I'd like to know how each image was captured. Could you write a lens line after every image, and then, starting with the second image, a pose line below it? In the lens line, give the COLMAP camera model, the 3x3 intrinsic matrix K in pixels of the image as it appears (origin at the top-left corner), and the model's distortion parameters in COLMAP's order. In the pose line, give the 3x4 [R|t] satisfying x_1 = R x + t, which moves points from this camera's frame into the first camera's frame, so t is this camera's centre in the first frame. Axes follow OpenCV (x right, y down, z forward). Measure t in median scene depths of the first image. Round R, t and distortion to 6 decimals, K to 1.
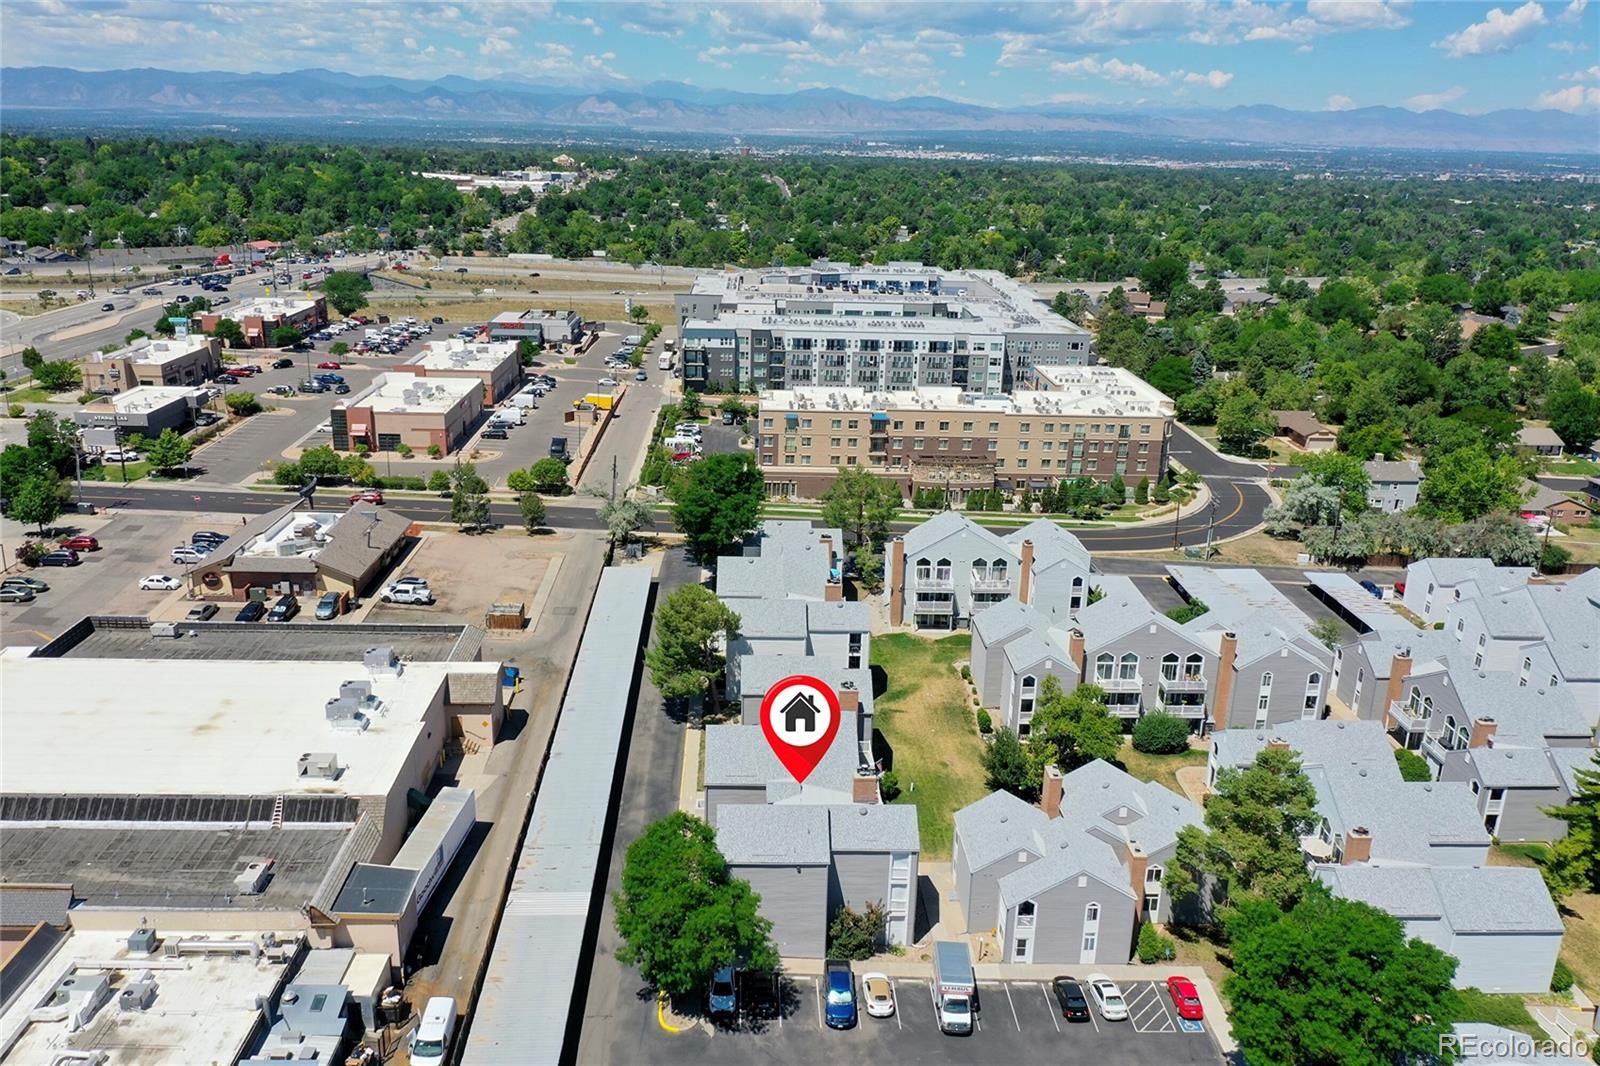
lens RADIAL K [[1257.9, 0, 794.4], [0, 1257.9, 527.8], [0, 0, 1]] dist [0.005556, -0.004505]
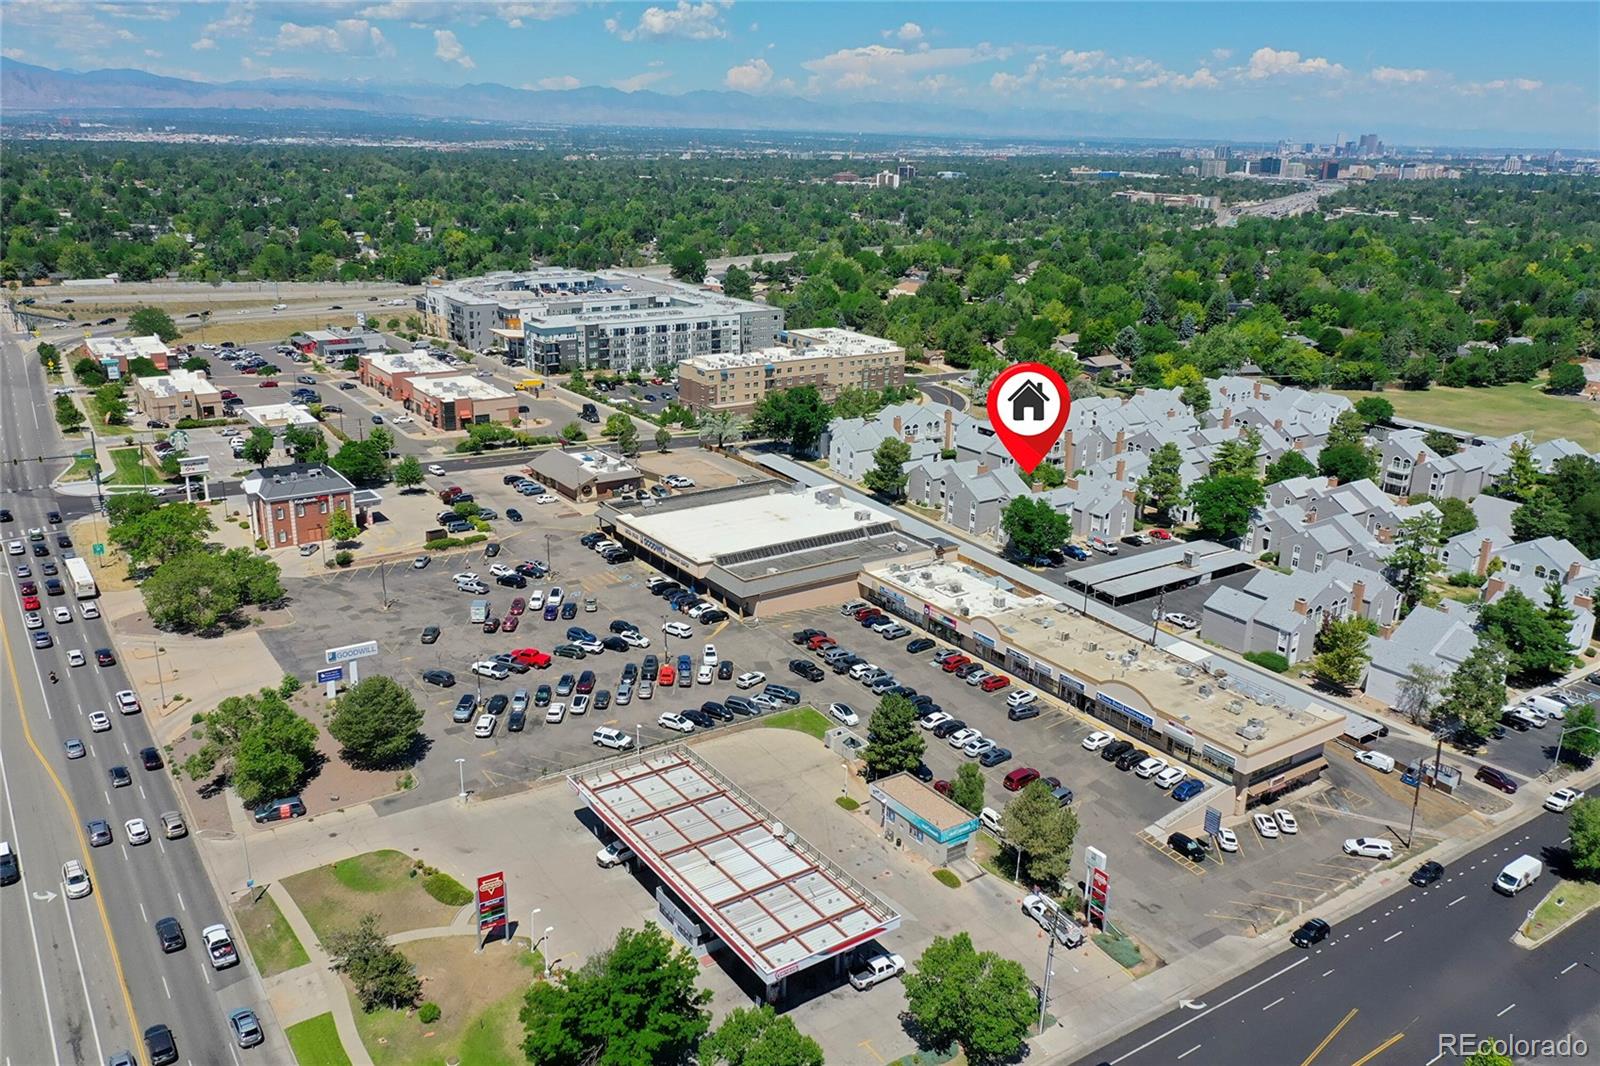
lens RADIAL K [[1257.9, 0, 797.8], [0, 1257.9, 536.2], [0, 0, 1]] dist [0.005556, -0.004505]
pose [[0.840968, -0.174567, 0.512151, -0.596496], [0.162613, 0.984310, 0.068487, 0.017512], [-0.516072, 0.025687, 0.856160, -0.326780]]
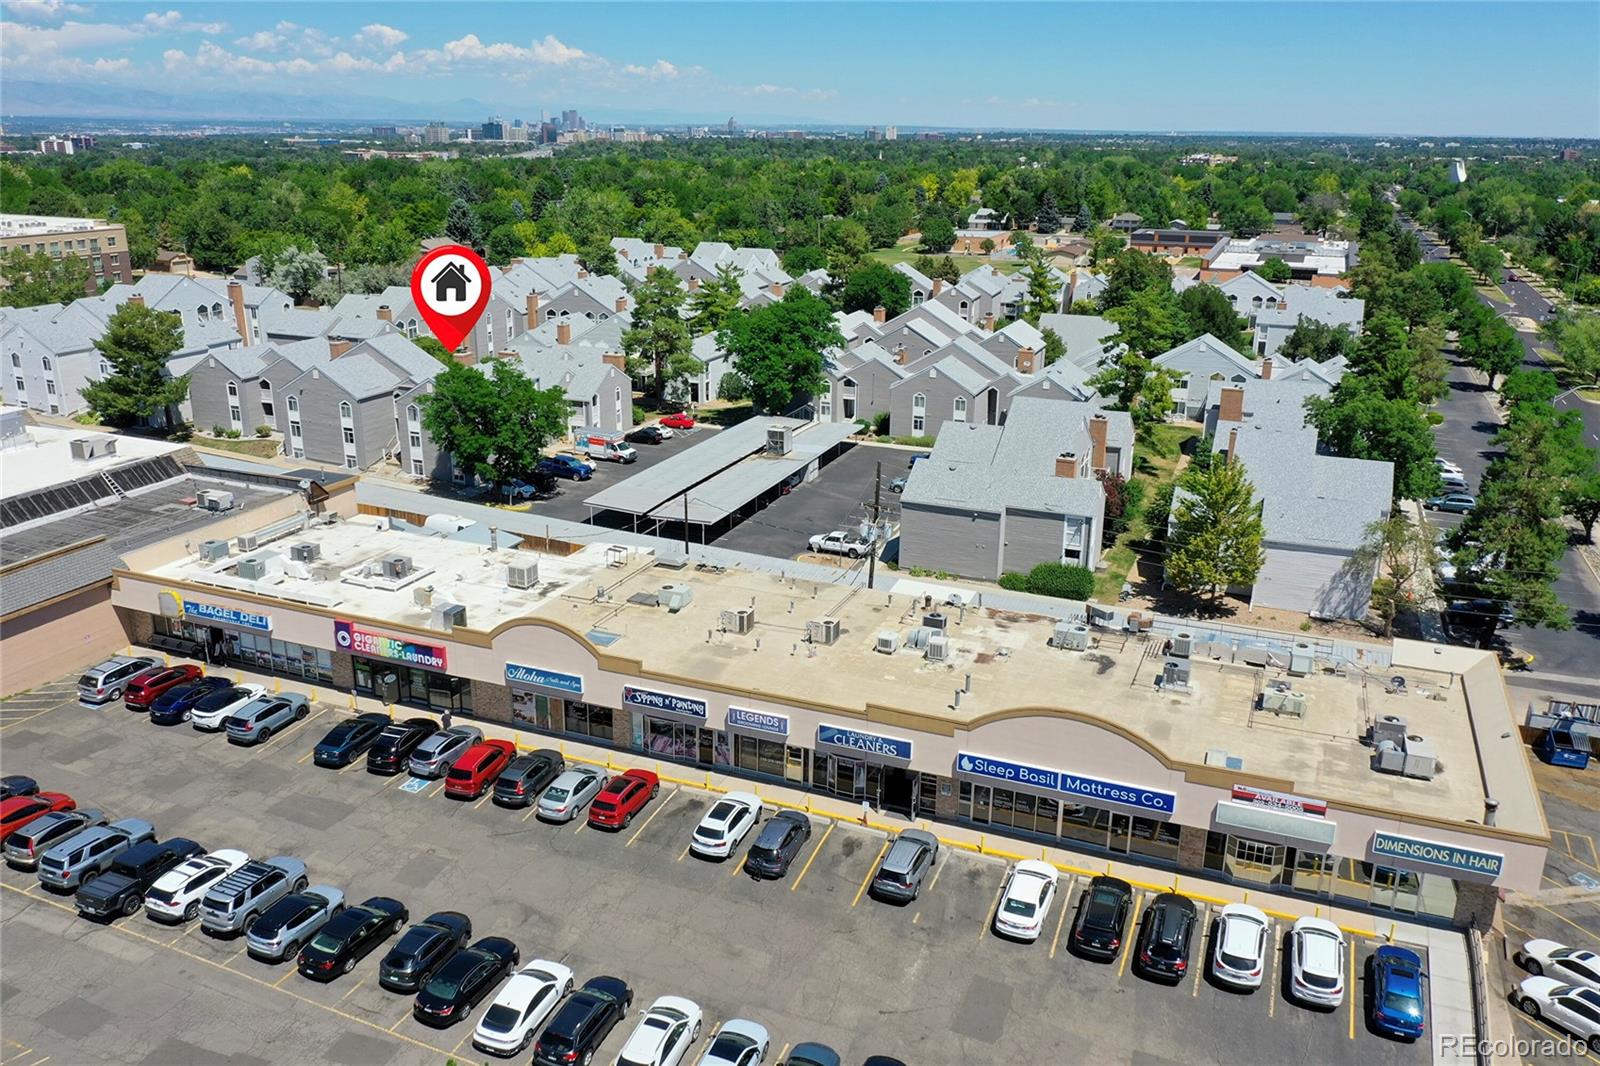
lens RADIAL K [[1257.9, 0, 797.0], [0, 1257.9, 535.0], [0, 0, 1]] dist [0.005556, -0.004505]
pose [[0.405558, -0.305358, 0.861556, -0.355911], [0.276080, 0.939451, 0.203007, 0.073116], [-0.871379, 0.155527, 0.465305, 0.041696]]
